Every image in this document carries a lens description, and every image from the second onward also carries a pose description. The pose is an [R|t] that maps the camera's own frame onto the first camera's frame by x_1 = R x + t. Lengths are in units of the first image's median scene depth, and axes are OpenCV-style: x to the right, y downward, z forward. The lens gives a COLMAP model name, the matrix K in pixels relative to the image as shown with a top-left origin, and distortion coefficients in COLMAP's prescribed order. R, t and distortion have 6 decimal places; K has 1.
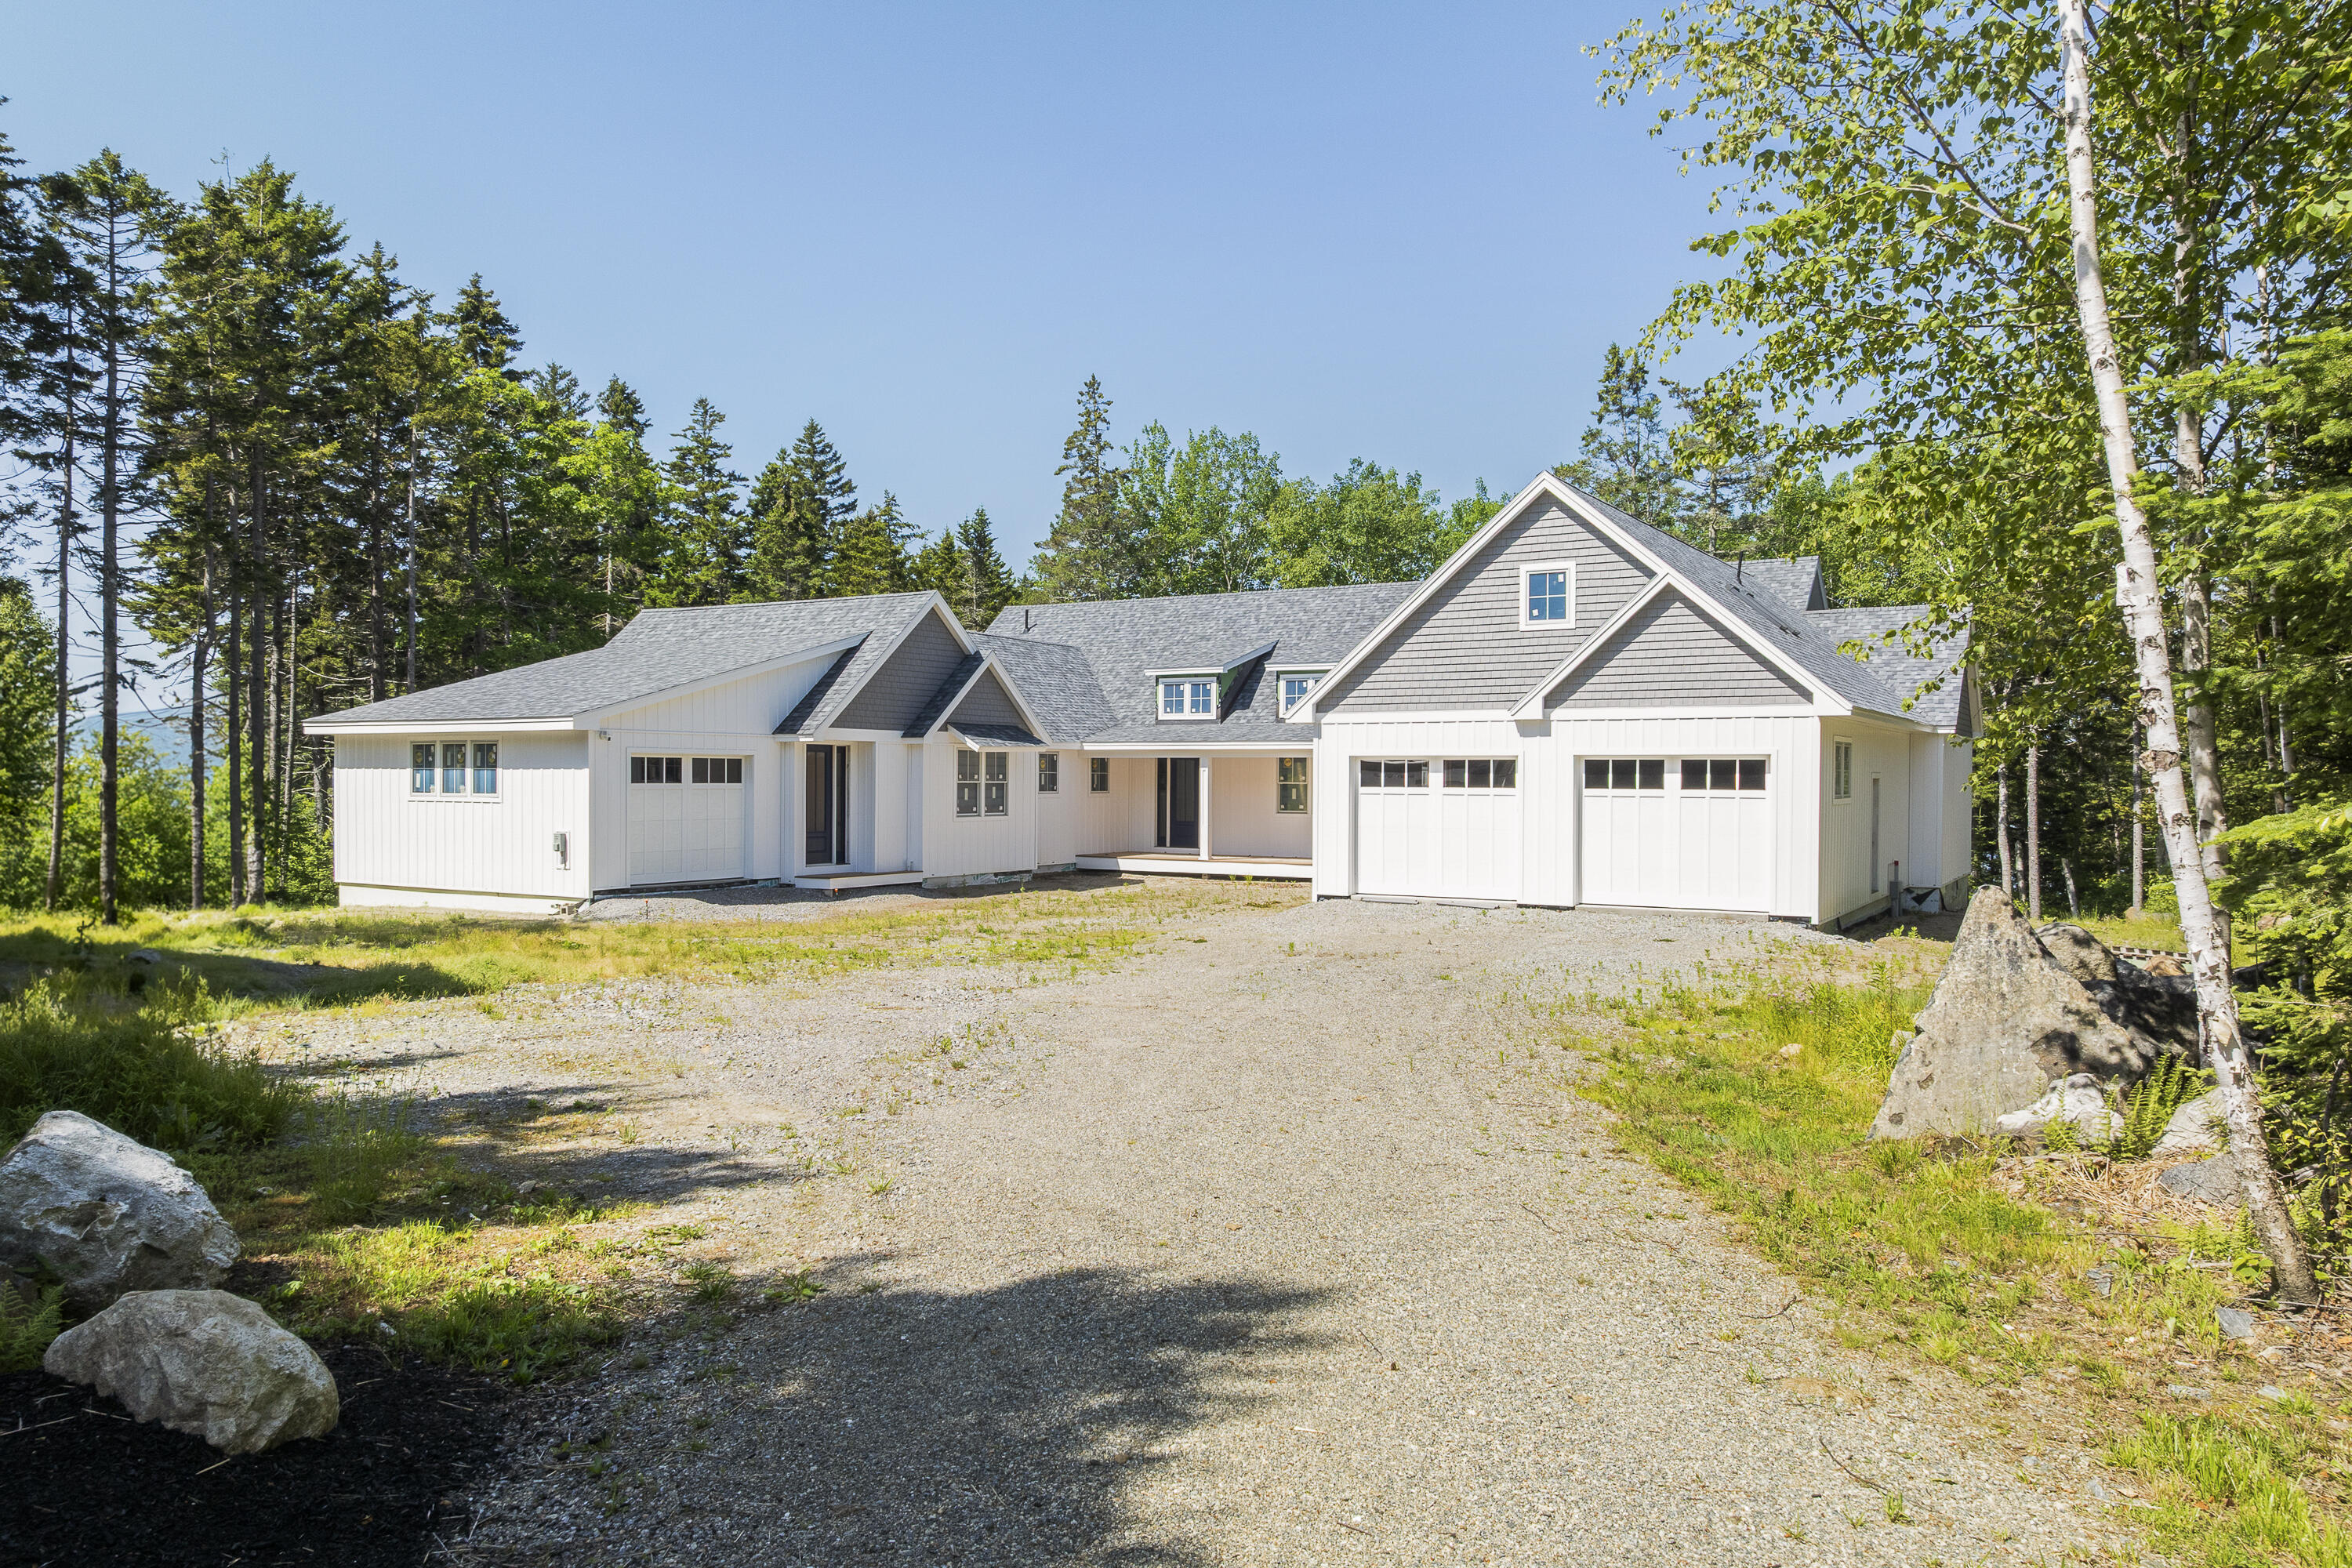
lens RADIAL K [[1580.2, 0, 1176.0], [0, 1580.2, 784.0], [0, 0, 1]] dist [0.001805, -0.001528]
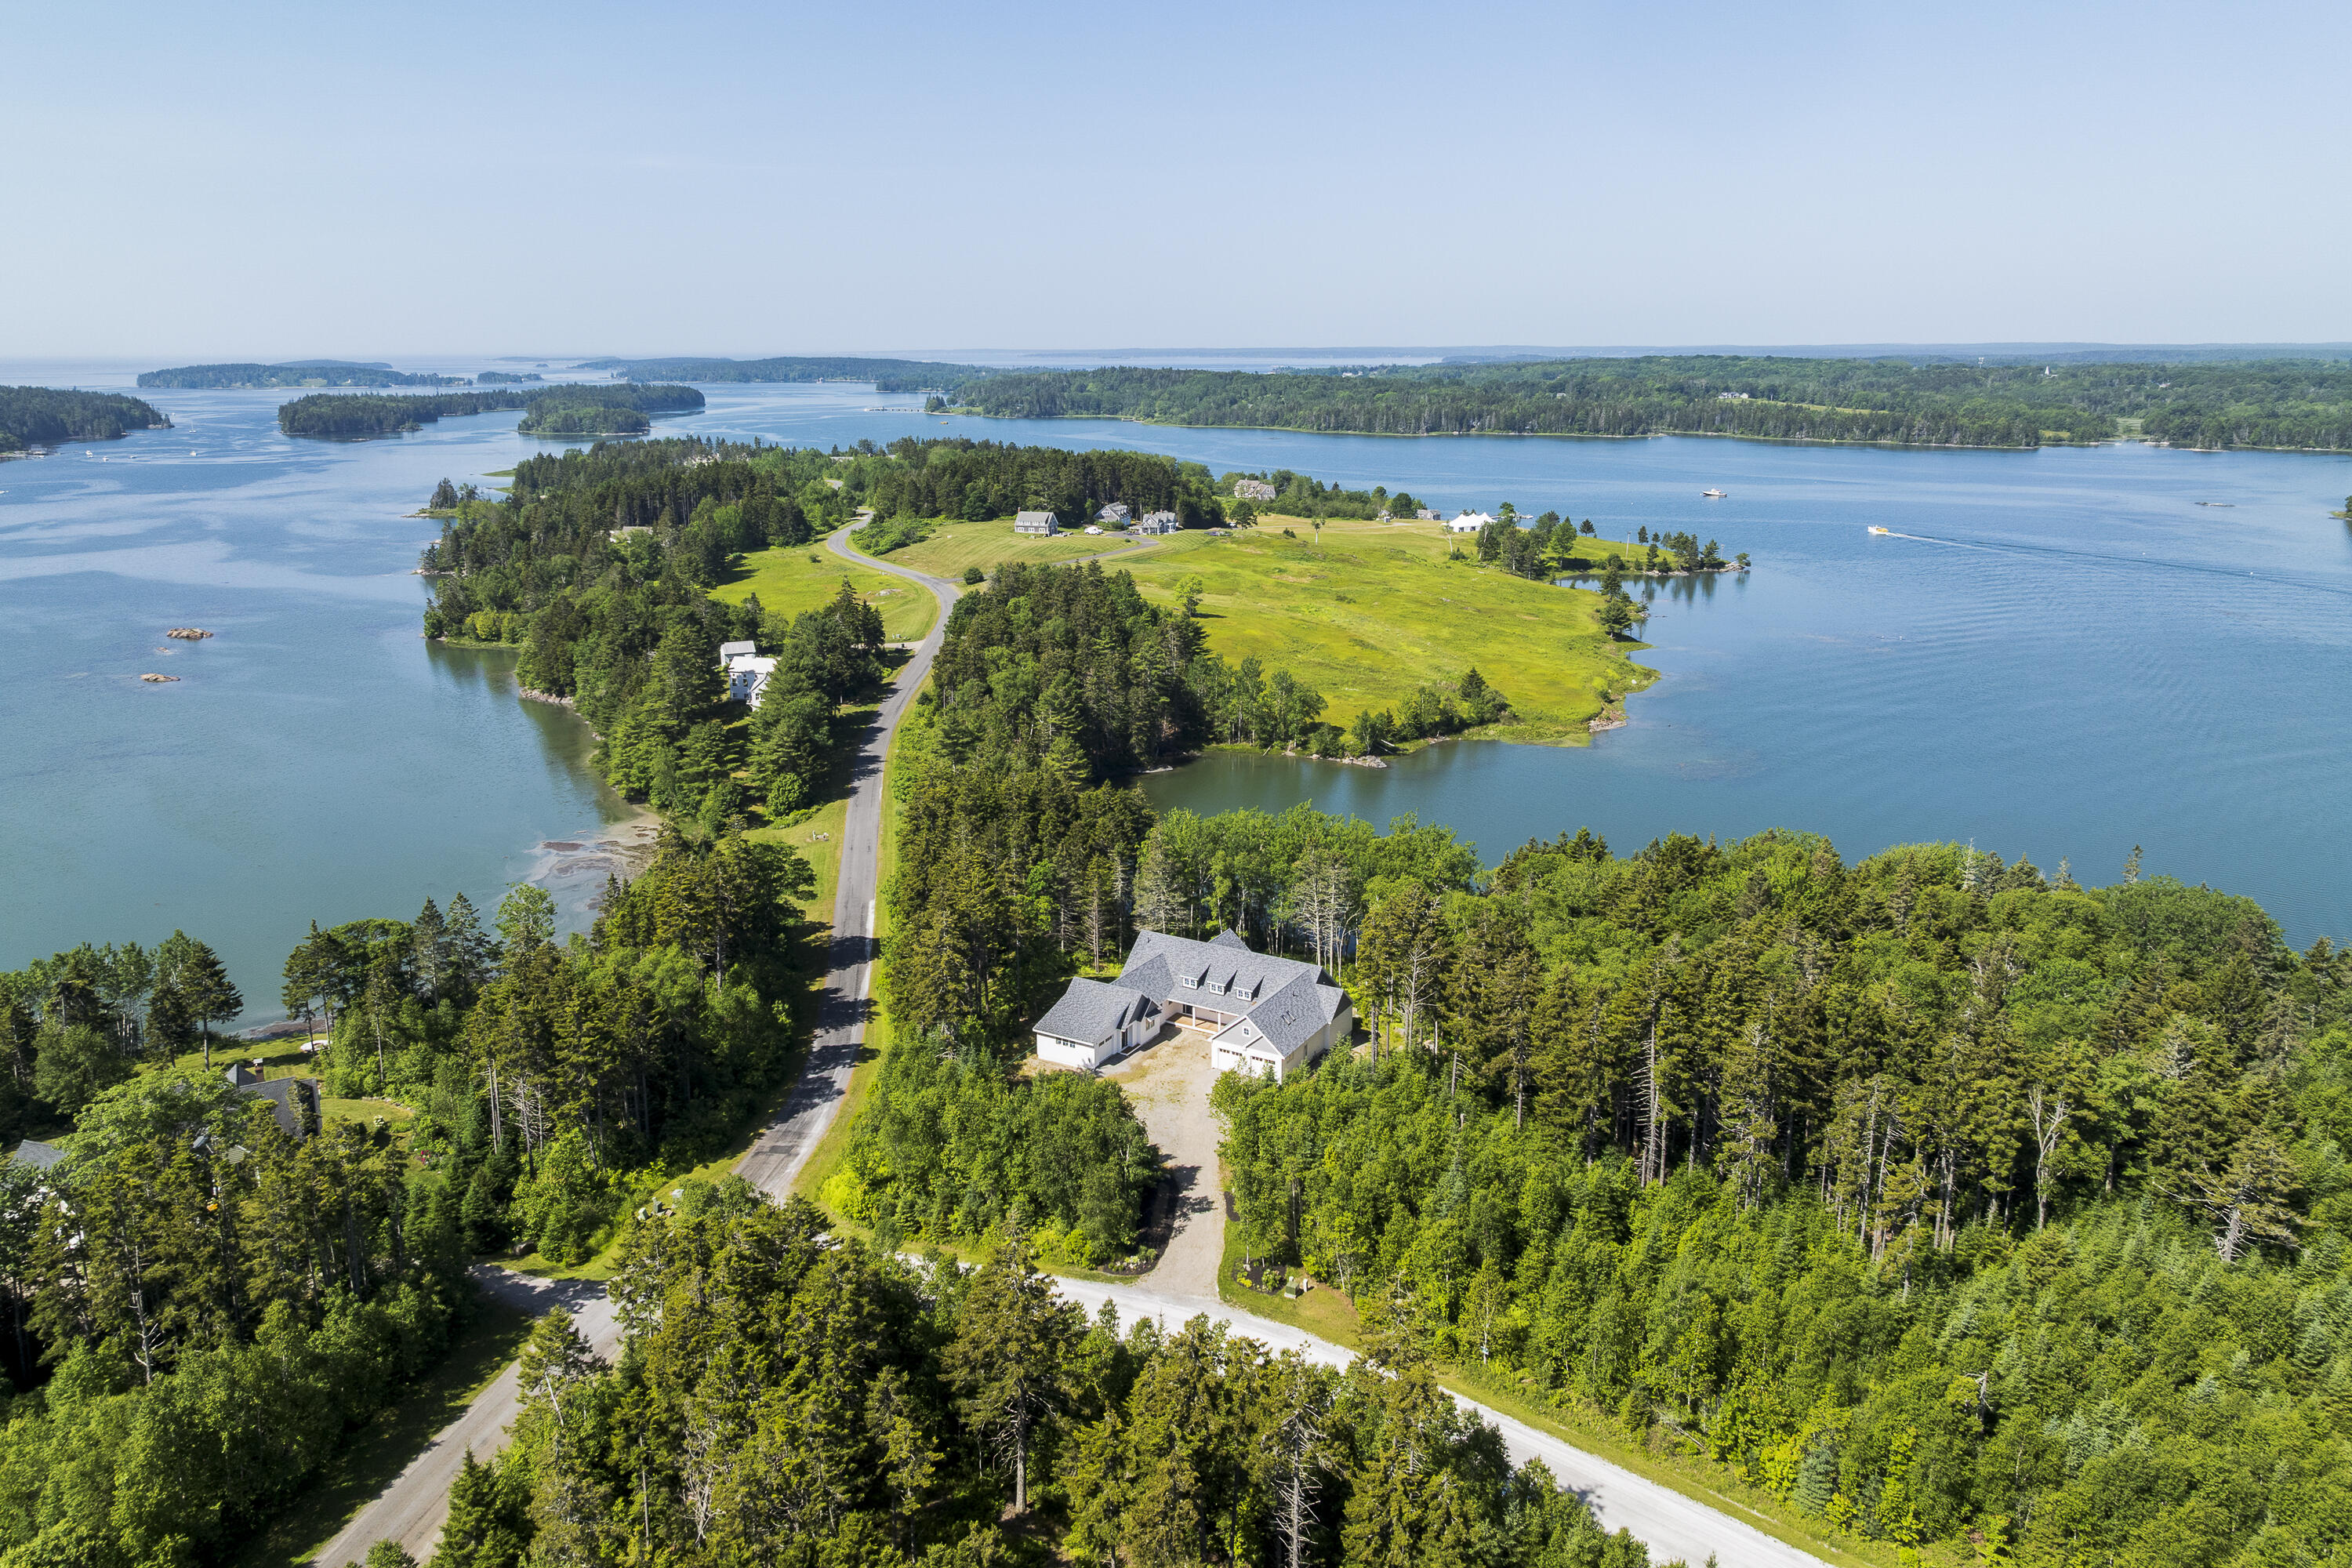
lens RADIAL K [[1580.2, 0, 1176.0], [0, 1580.2, 784.0], [0, 0, 1]] dist [0.001805, -0.001528]
pose [[0.999872, -0.014347, 0.007105, -0.056065], [0.012134, 0.968611, 0.248284, -1.756418], [-0.010445, -0.248166, 0.968661, -3.273116]]
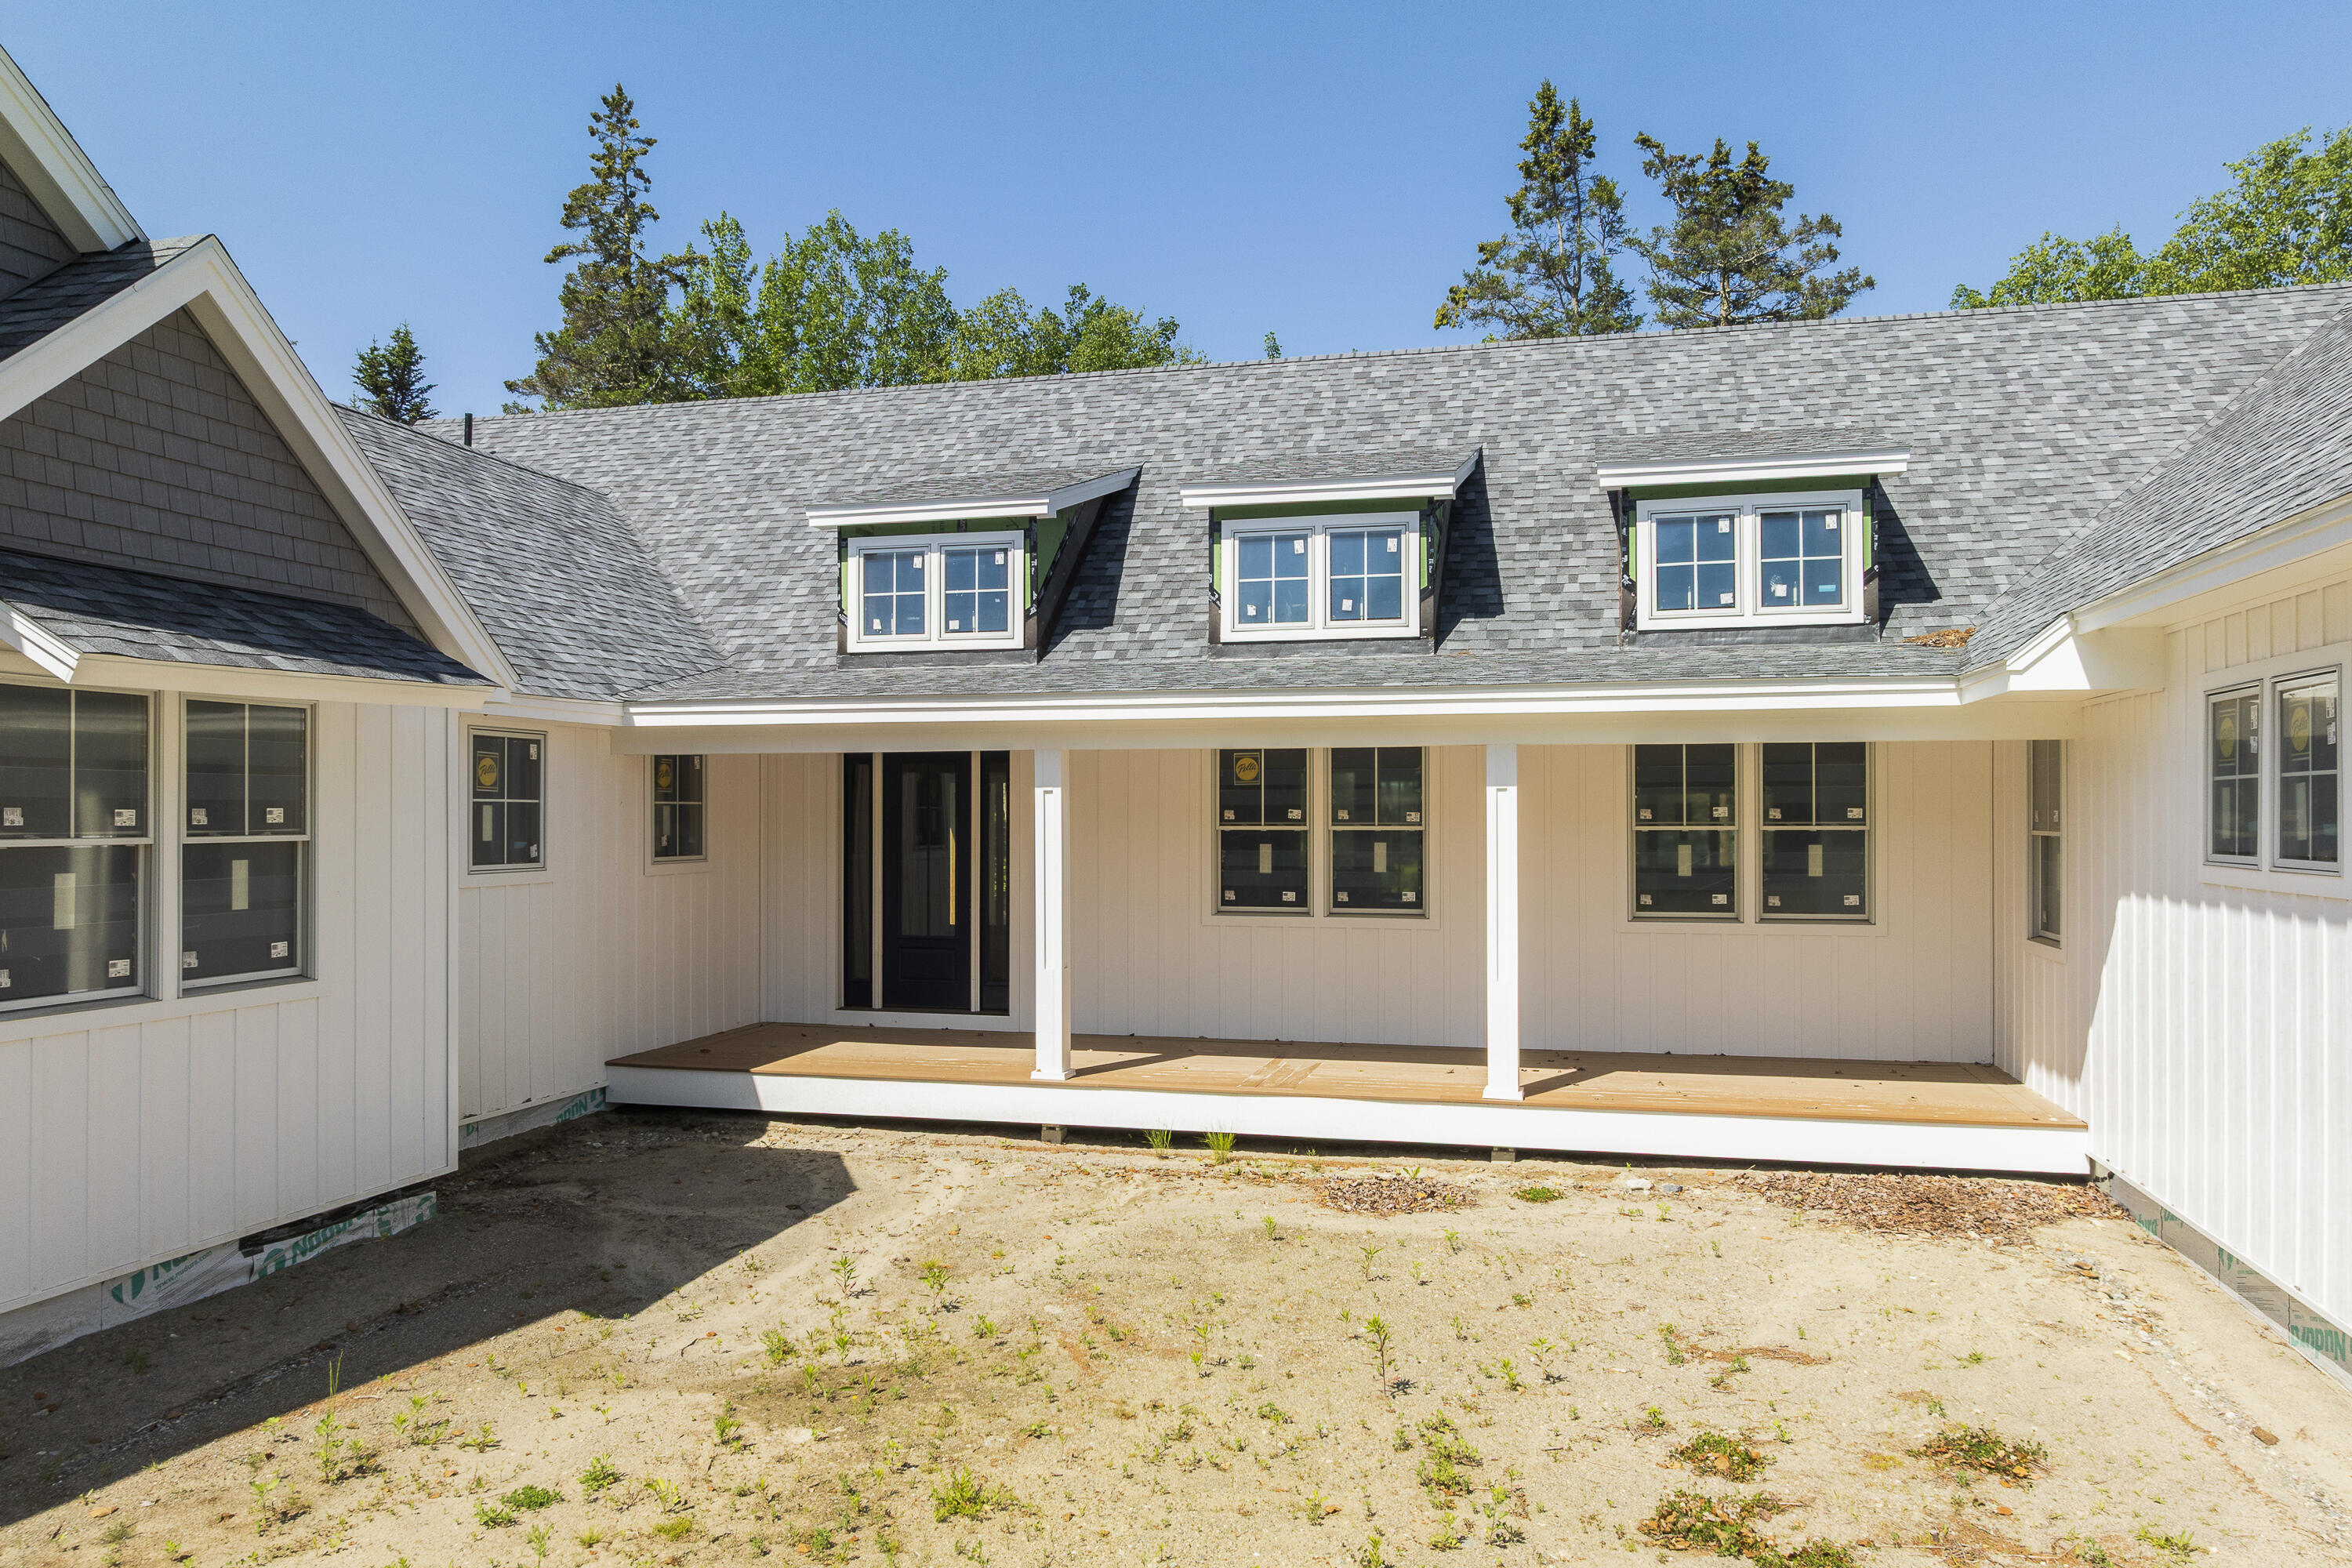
lens RADIAL K [[1580.2, 0, 1176.0], [0, 1580.2, 784.0], [0, 0, 1]] dist [0.001805, -0.001528]
pose [[0.955010, 0.001652, 0.296569, -0.046572], [0.003805, 0.999834, -0.017821, -0.004259], [-0.296549, 0.018148, 0.954845, 0.644182]]
